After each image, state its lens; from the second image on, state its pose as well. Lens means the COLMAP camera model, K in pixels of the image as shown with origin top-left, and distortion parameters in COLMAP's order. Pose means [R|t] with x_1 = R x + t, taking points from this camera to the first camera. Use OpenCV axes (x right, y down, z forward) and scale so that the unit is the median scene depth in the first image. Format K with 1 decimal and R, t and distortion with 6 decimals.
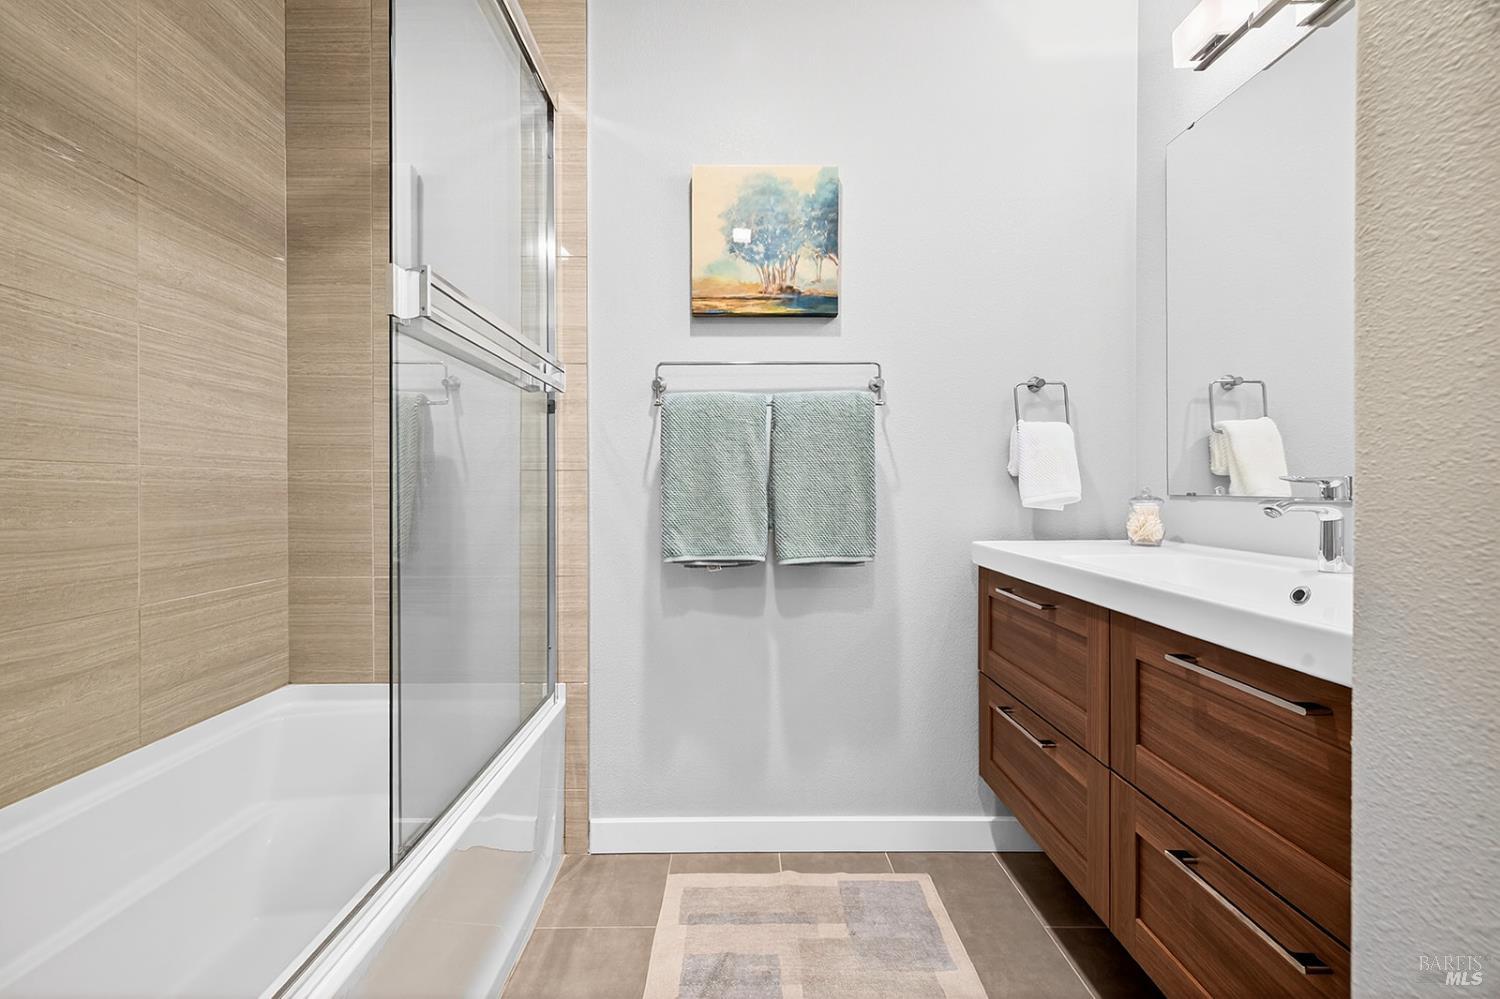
lens RADIAL K [[628.6, 0, 741.4], [0, 628.6, 491.6], [0, 0, 1]] dist [0.007990, -0.001226]
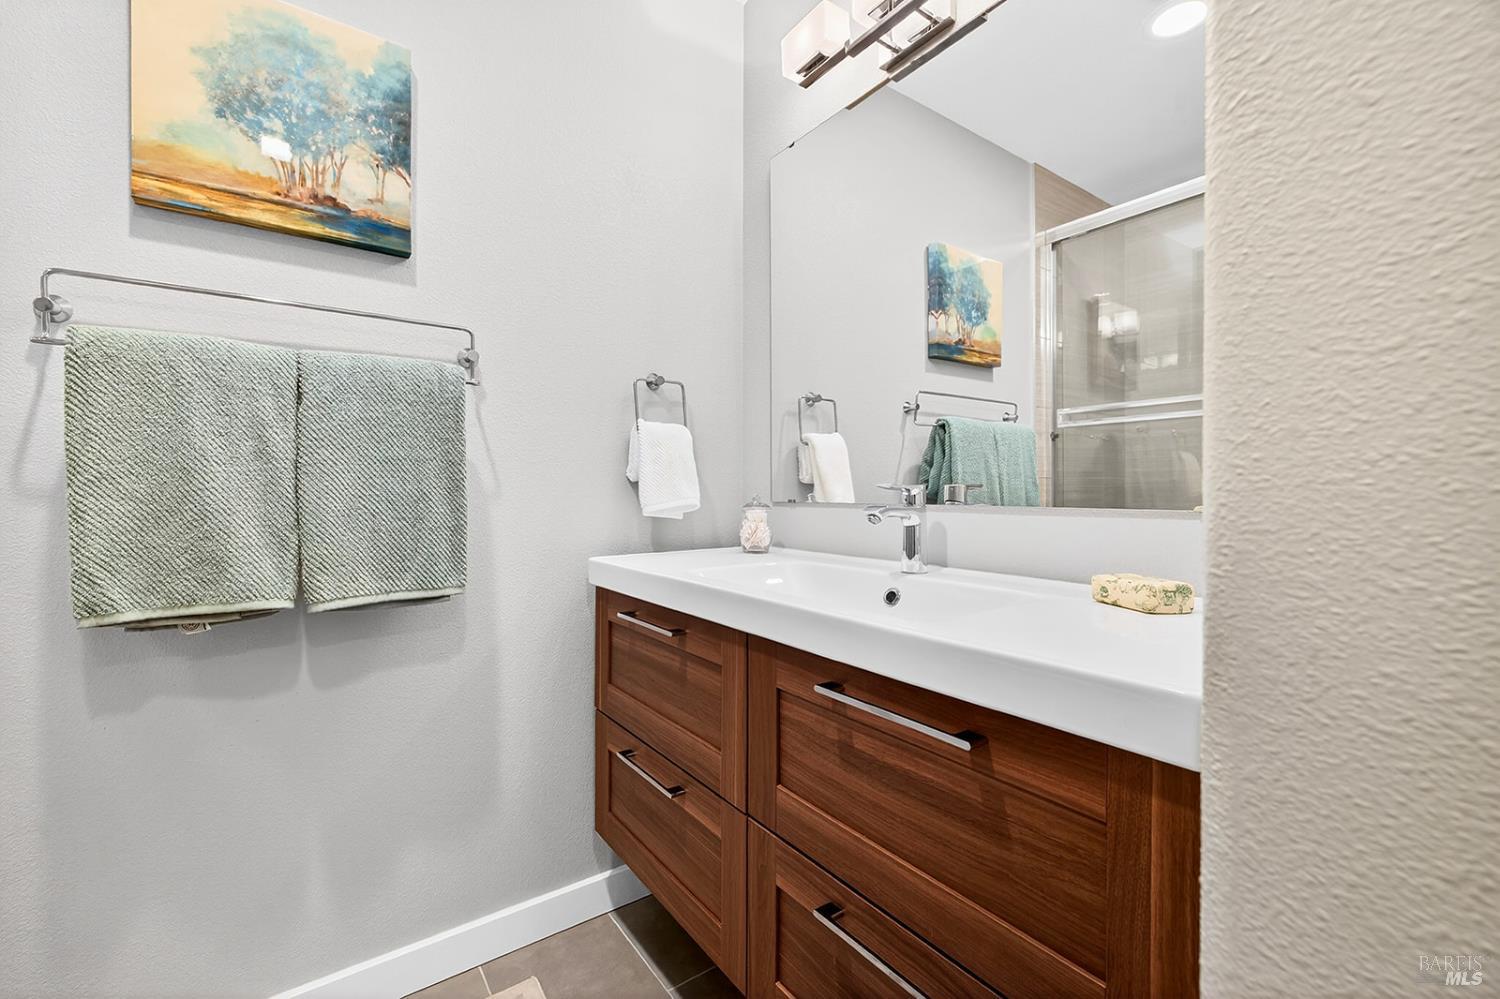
lens RADIAL K [[628.6, 0, 739.7], [0, 628.6, 496.0], [0, 0, 1]] dist [0.007990, -0.001226]
pose [[0.819553, 0.001122, 0.573003, 0.050210], [0.000682, 0.999995, -0.002934, -0.001179], [-0.573004, 0.002795, 0.819548, 0.197552]]
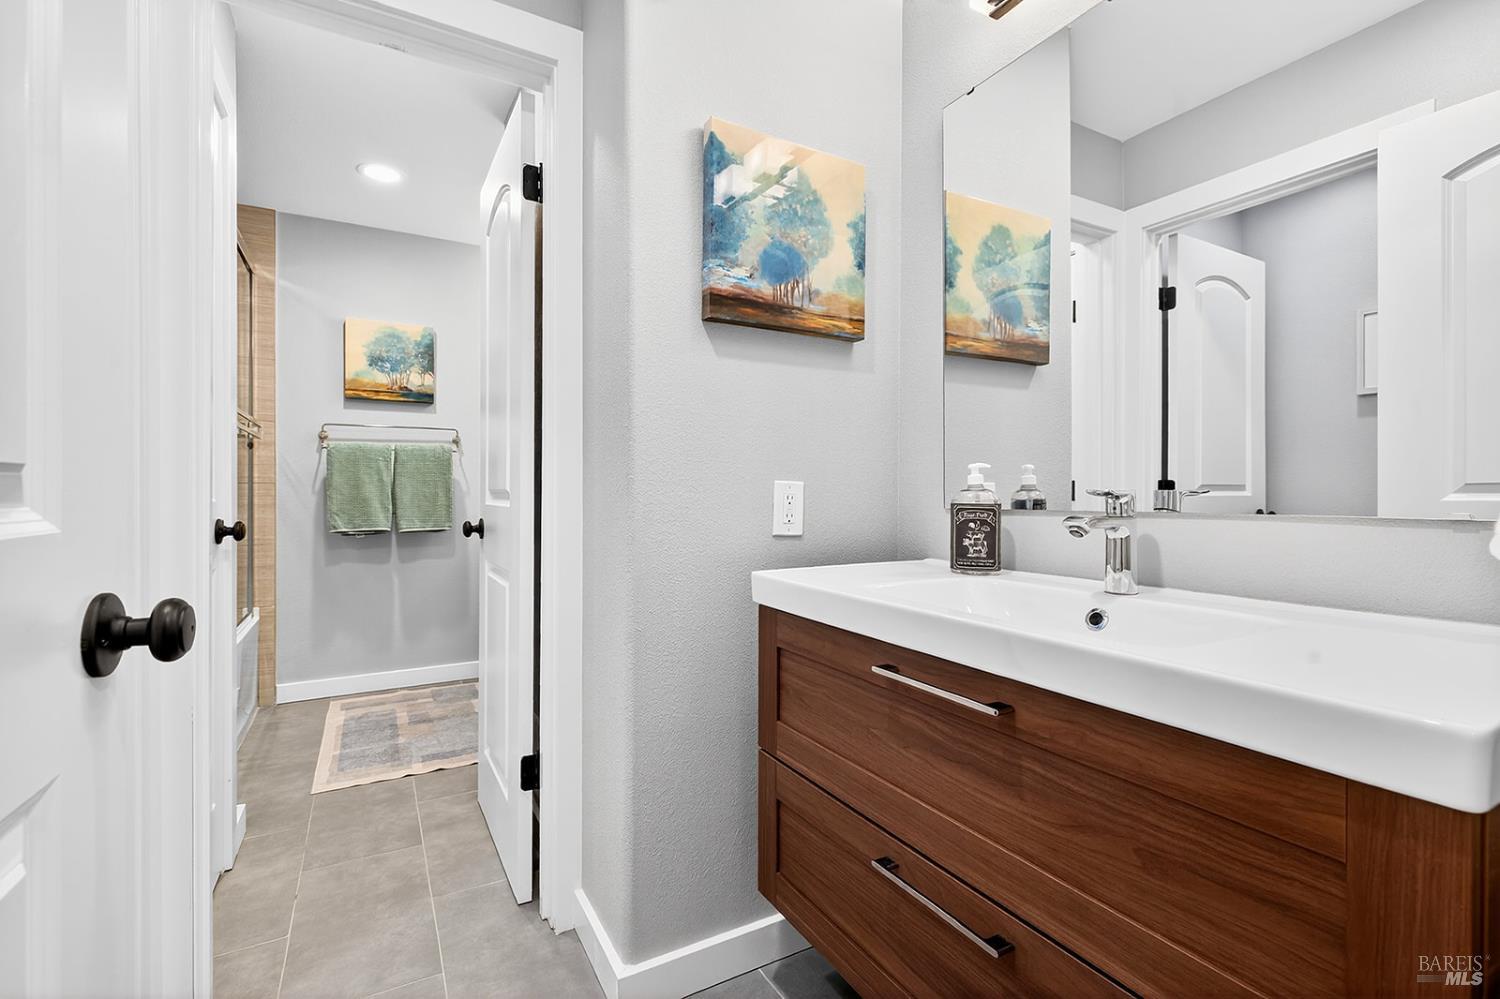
lens RADIAL K [[664.4, 0, 741.2], [0, 664.4, 493.1], [0, 0, 1]] dist [0.007411, -0.000397]
pose [[0.877823, 0.000915, 0.478985, 0.003857], [0.002978, 0.999968, -0.007368, 0.011829], [-0.478976, 0.007894, 0.877792, -1.295356]]
